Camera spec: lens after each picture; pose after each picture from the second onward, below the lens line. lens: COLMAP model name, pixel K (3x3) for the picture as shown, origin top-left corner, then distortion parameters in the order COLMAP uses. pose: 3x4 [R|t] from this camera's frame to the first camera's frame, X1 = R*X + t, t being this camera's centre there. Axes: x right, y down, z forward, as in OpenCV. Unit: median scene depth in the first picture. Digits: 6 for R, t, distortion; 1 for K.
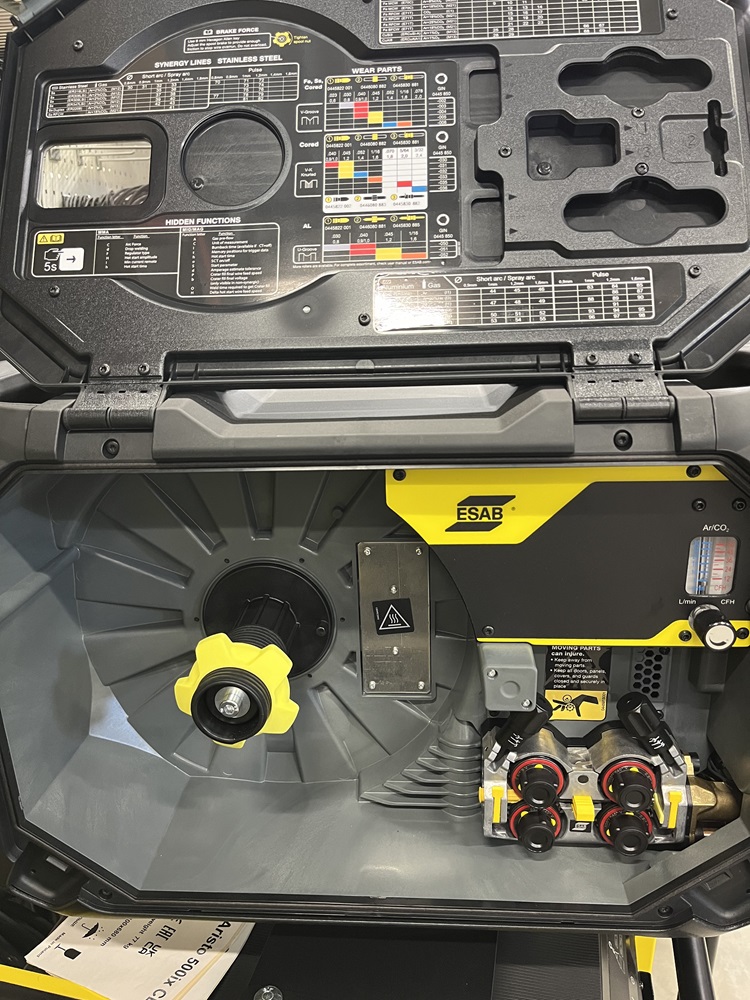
lens RADIAL K [[750.6, 0, 375.0], [0, 750.6, 500.0], [0, 0, 1]] dist [0.043553, -0.040843]
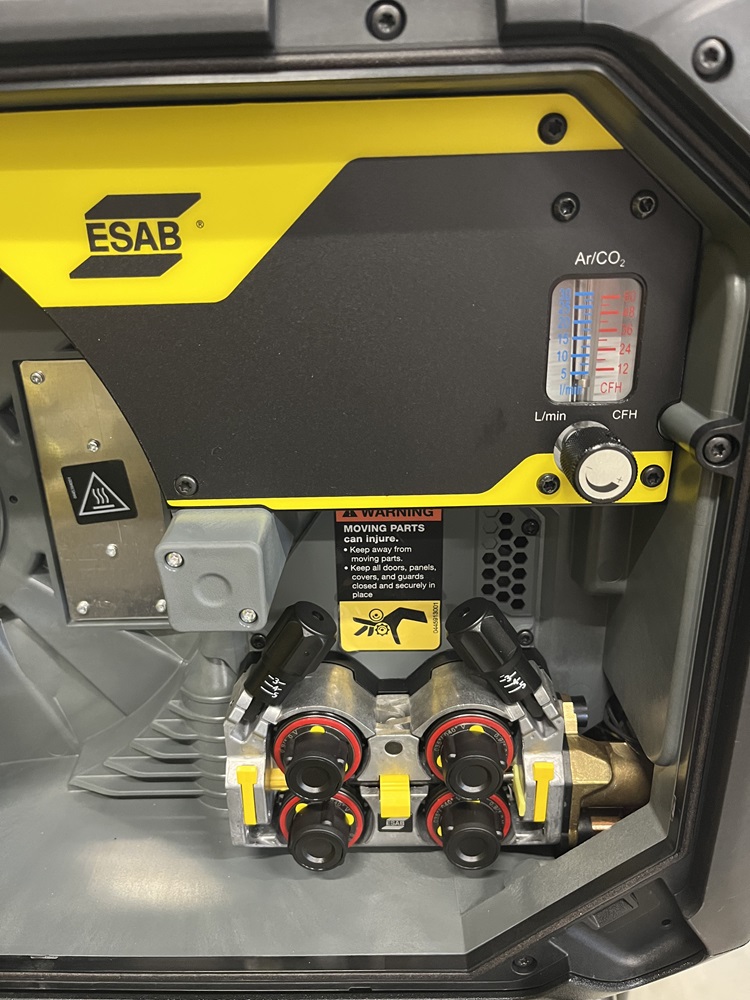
lens RADIAL K [[750.6, 0, 375.0], [0, 750.6, 500.0], [0, 0, 1]] dist [0.043553, -0.040843]
pose [[0.998313, -0.017137, 0.055482, 0.231177], [0.013805, 0.998110, 0.059878, 0.141066], [-0.056404, -0.059011, 0.996663, 0.425222]]
